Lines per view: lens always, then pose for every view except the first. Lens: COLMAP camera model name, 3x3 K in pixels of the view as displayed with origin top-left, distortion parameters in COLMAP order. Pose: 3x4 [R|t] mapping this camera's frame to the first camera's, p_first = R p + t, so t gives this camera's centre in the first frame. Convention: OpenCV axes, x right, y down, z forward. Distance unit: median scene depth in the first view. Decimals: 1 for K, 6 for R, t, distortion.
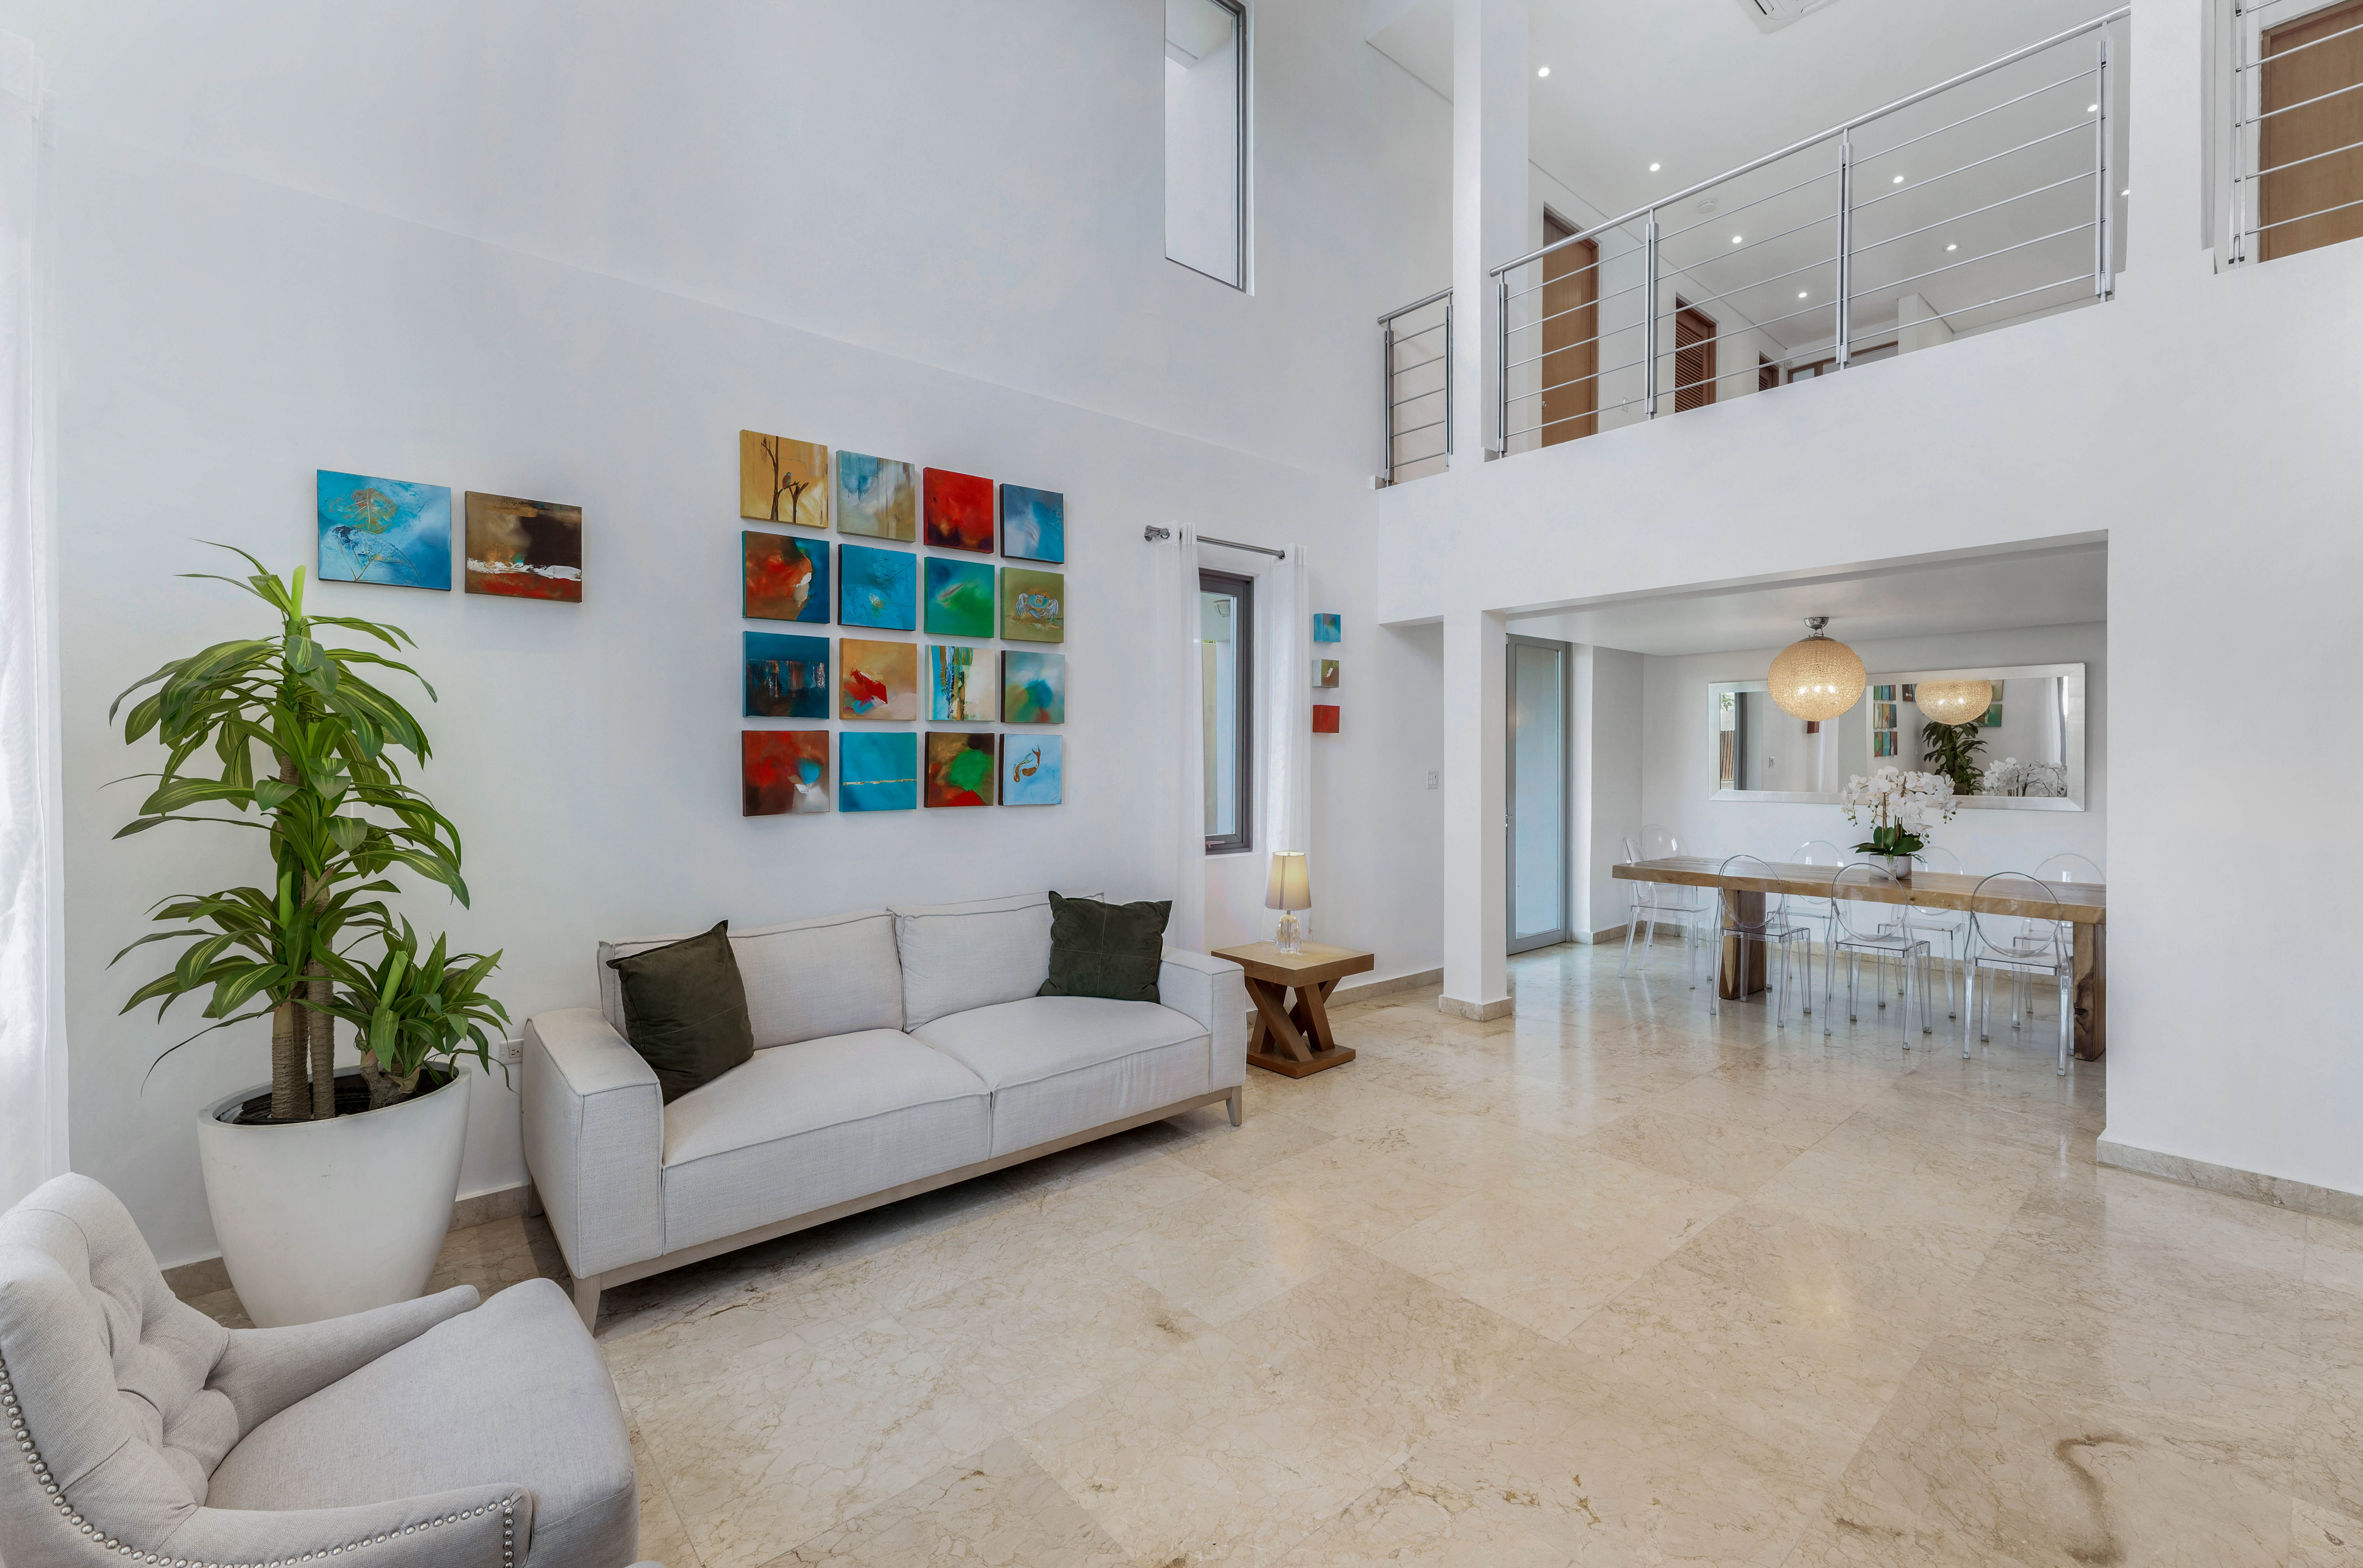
lens RADIAL K [[975.9, 0, 1182.3], [0, 975.9, 762.2], [0, 0, 1]] dist [0.001500, 0.000119]
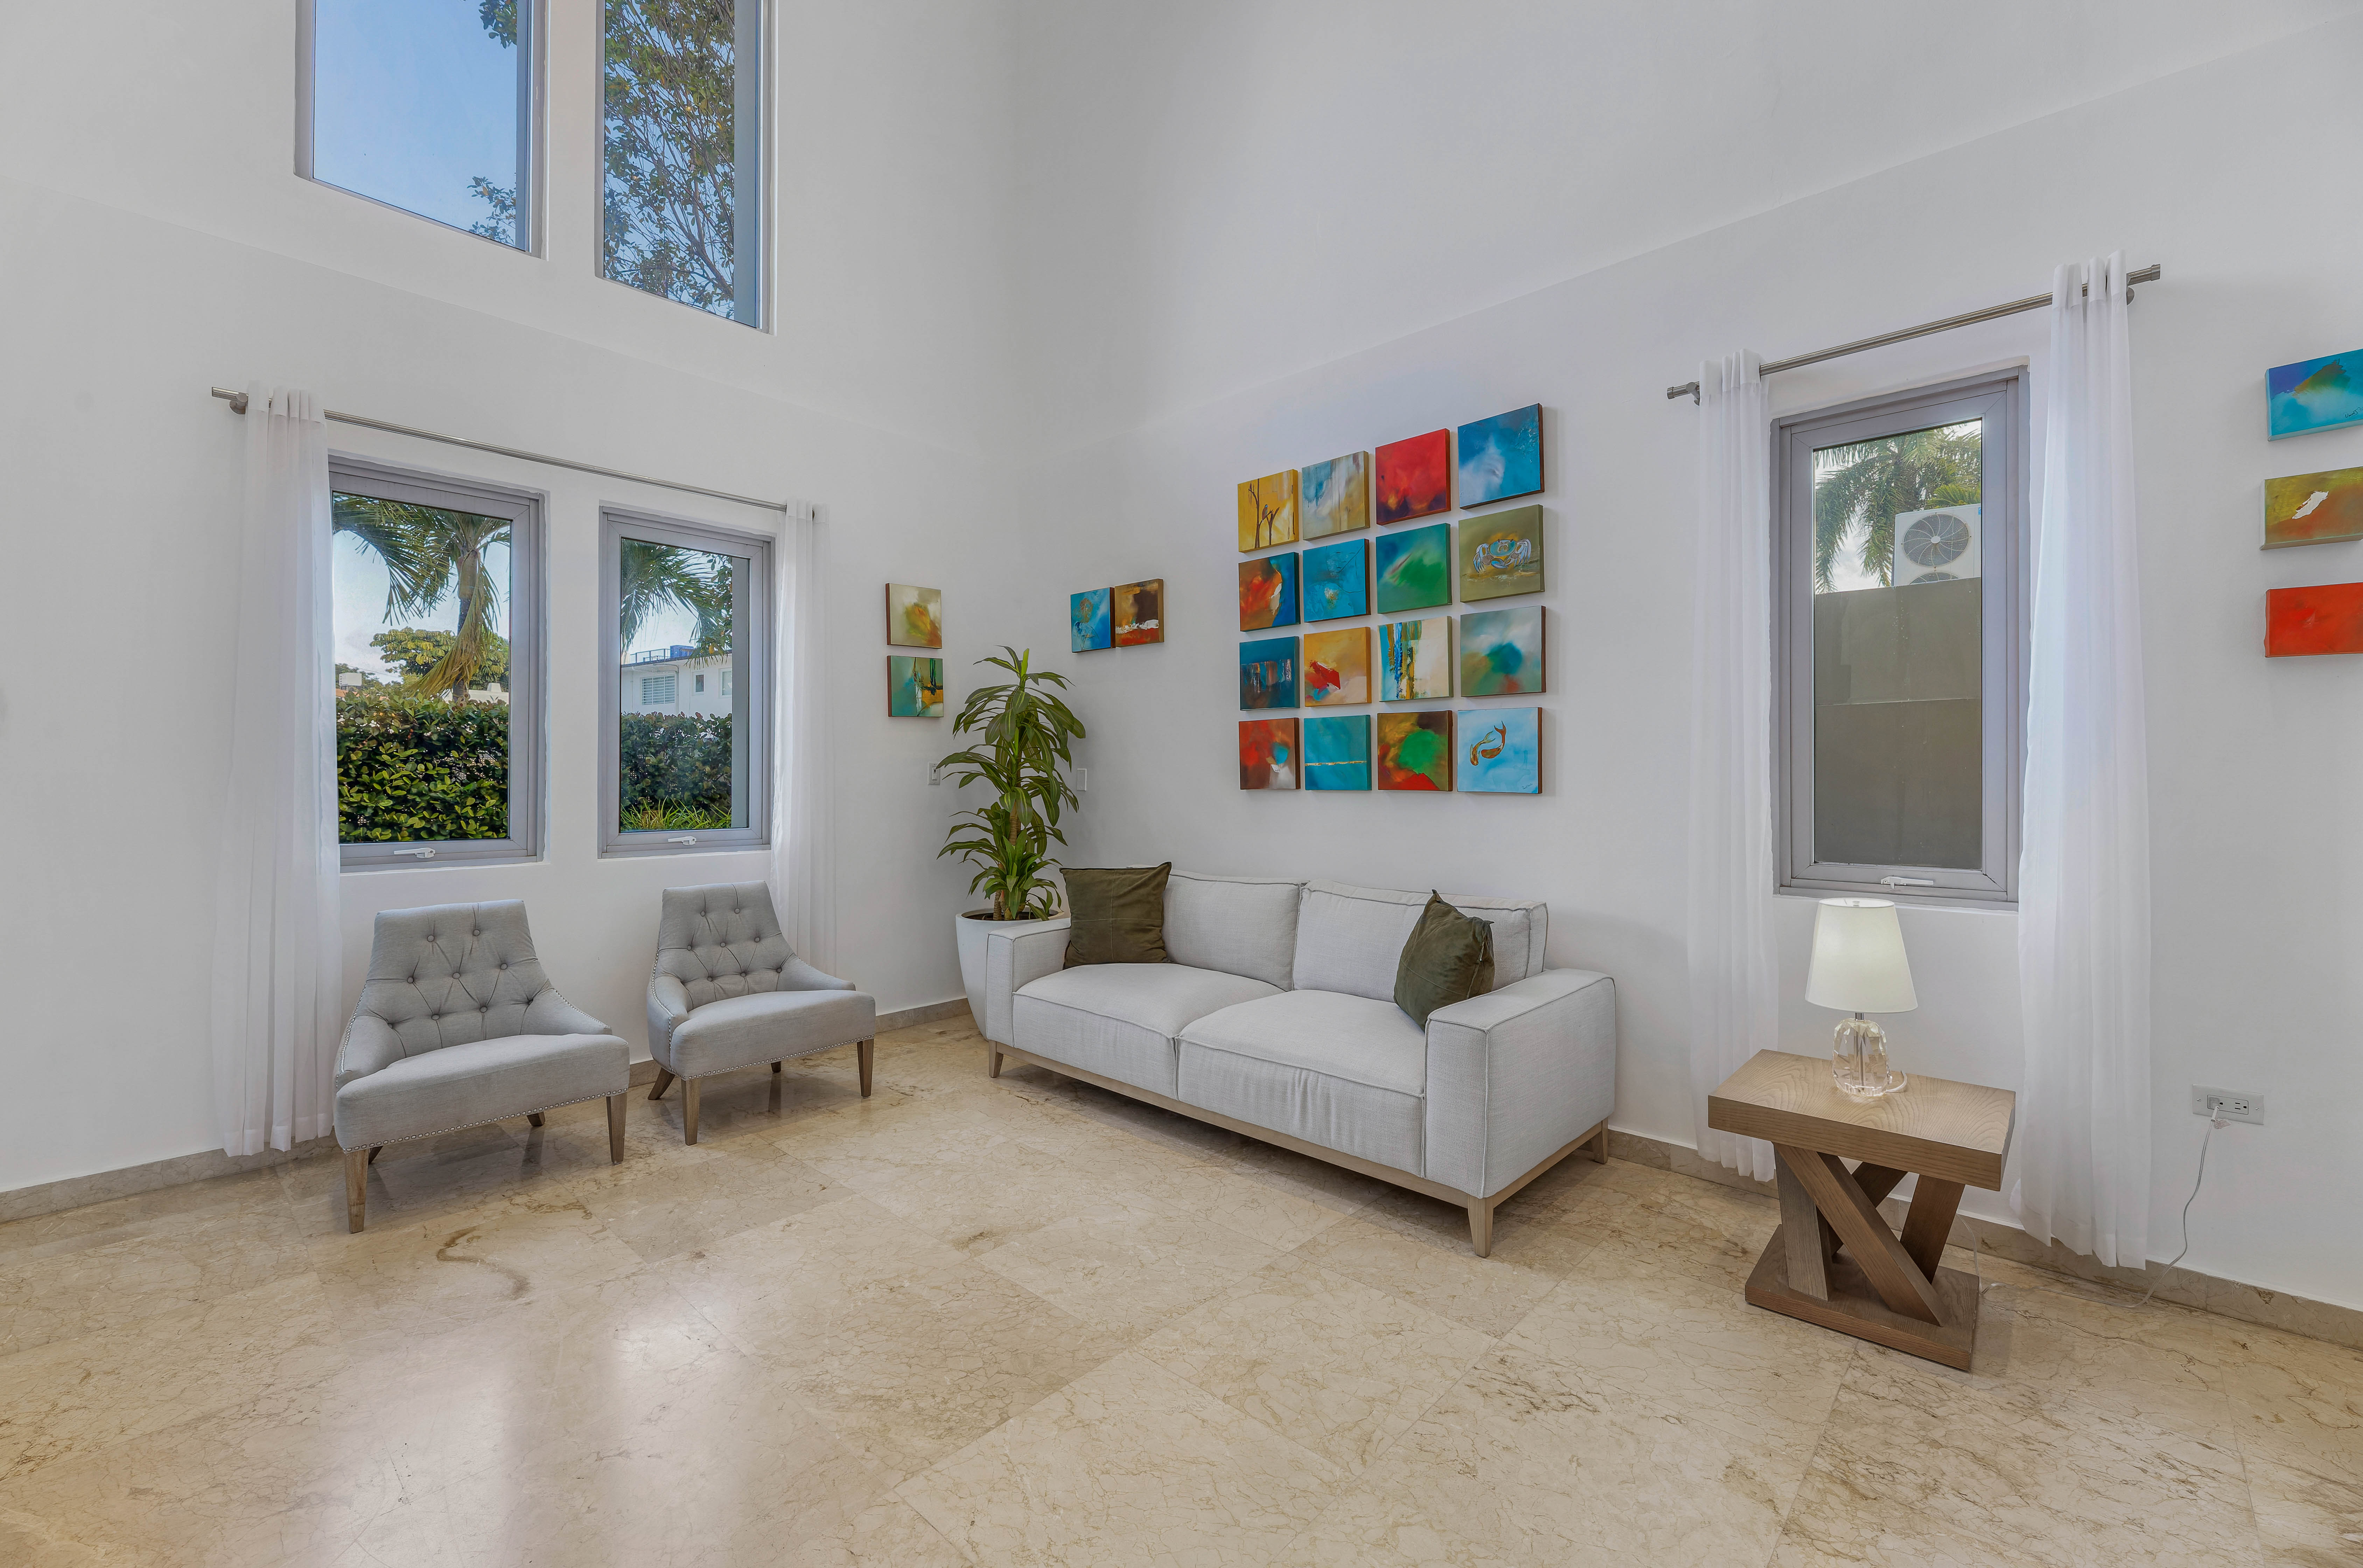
lens RADIAL K [[947.6, 0, 1156.2], [0, 947.6, 770.8], [0, 0, 1]] dist [0.000575, -0.000210]
pose [[0.117934, -0.000775, -0.993021, 0.685462], [-0.006077, 0.999980, -0.001502, 0.030840], [0.993003, 0.006211, 0.117927, 0.679652]]
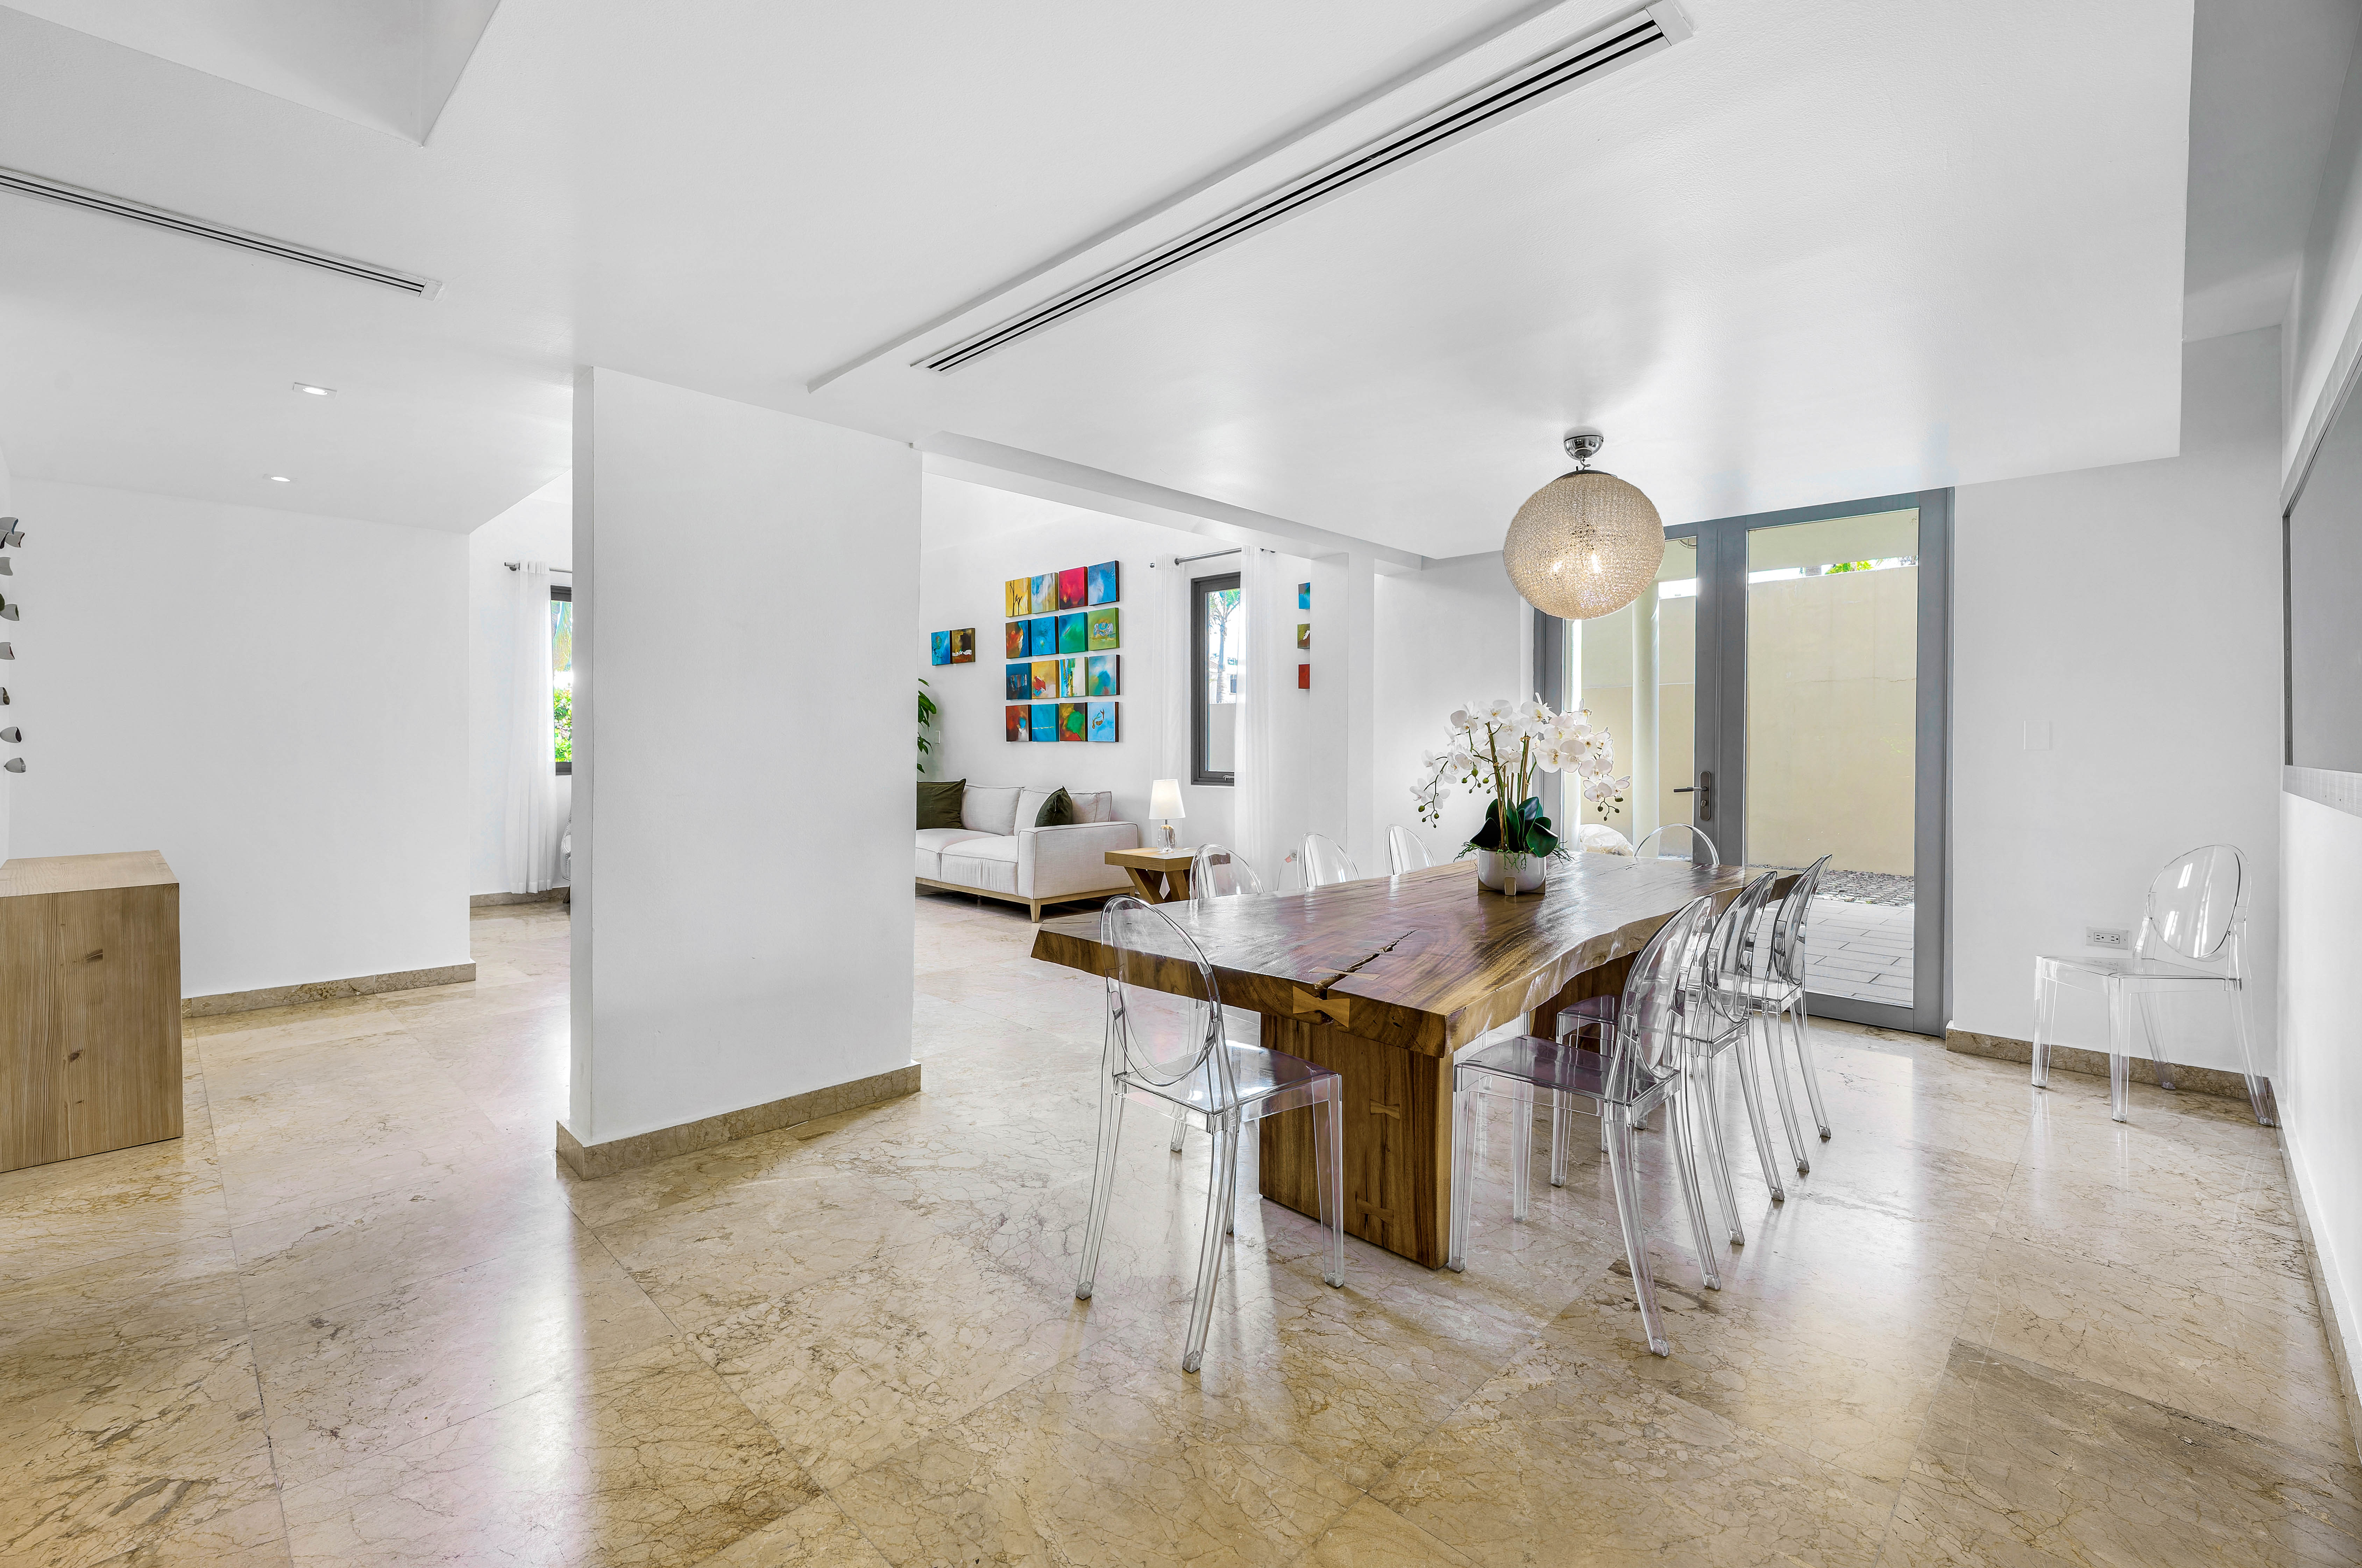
lens RADIAL K [[892.7, 0, 1185.2], [0, 892.7, 748.4], [0, 0, 1]] dist [-0.000380, -0.000027]
pose [[0.153036, 0.008400, -0.988185, 1.635265], [-0.009864, 0.999927, 0.006972, 0.048346], [0.988171, 0.008681, 0.153108, 0.998719]]
